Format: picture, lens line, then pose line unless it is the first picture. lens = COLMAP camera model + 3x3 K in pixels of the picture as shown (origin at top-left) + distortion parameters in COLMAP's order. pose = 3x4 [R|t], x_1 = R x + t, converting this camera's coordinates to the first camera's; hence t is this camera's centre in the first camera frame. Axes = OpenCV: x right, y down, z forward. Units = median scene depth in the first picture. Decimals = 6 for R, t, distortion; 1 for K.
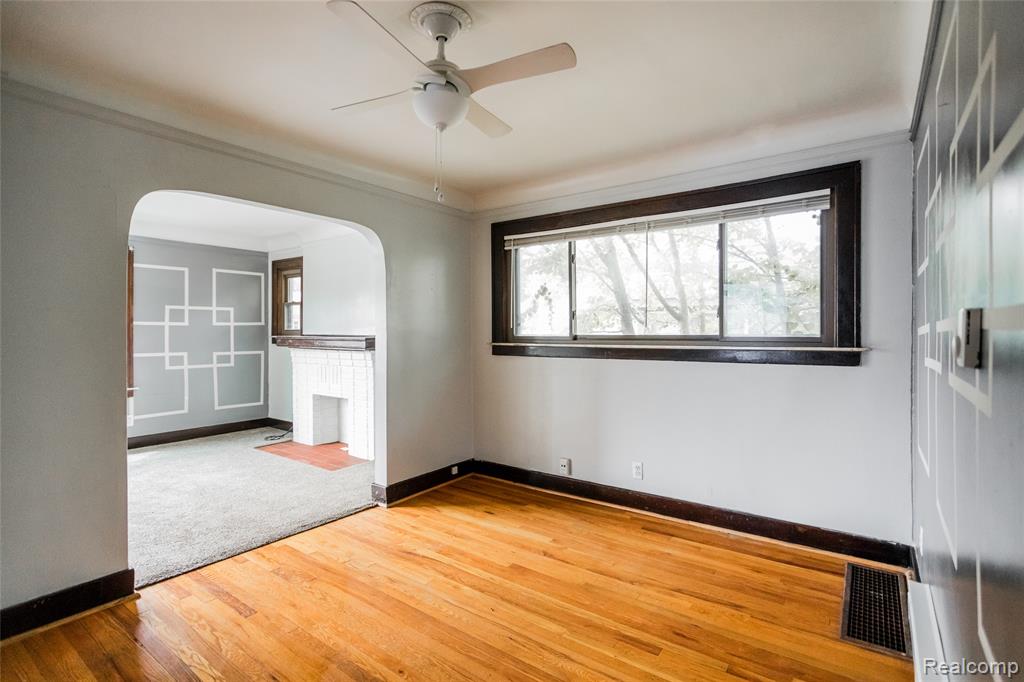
lens RADIAL K [[494.2, 0, 513.5], [0, 494.2, 335.6], [0, 0, 1]] dist [0.016285, 0.000215]
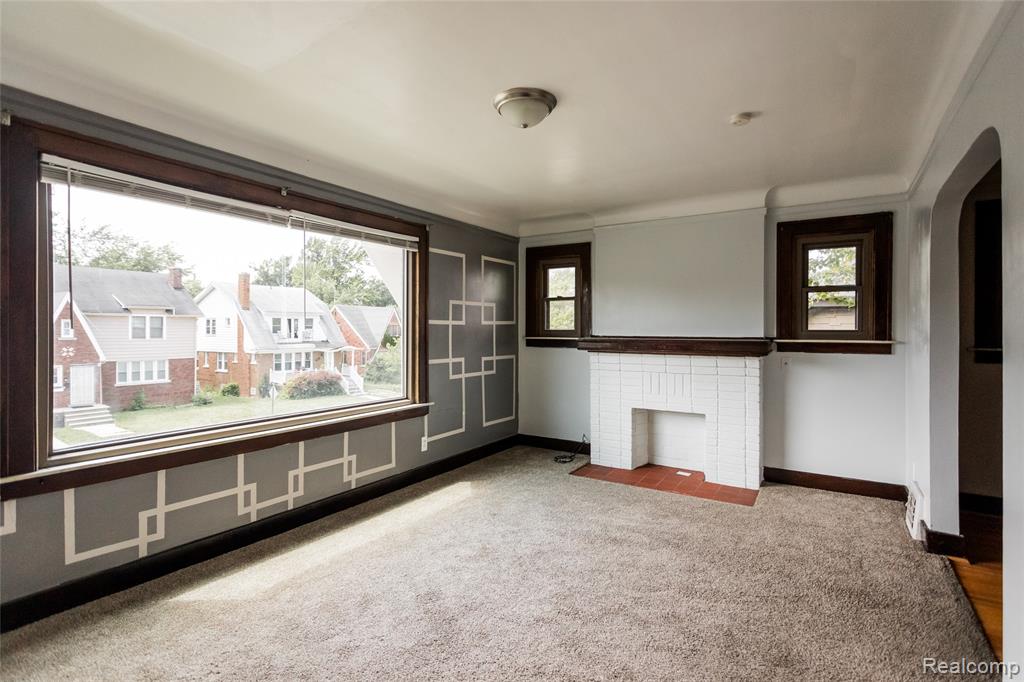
lens RADIAL K [[494.2, 0, 505.5], [0, 494.2, 332.2], [0, 0, 1]] dist [0.016285, 0.000215]
pose [[0.995339, -0.003257, 0.096383, -0.632414], [0.002390, 0.999956, 0.009105, -0.015269], [-0.096409, -0.008832, 0.995303, 0.173969]]
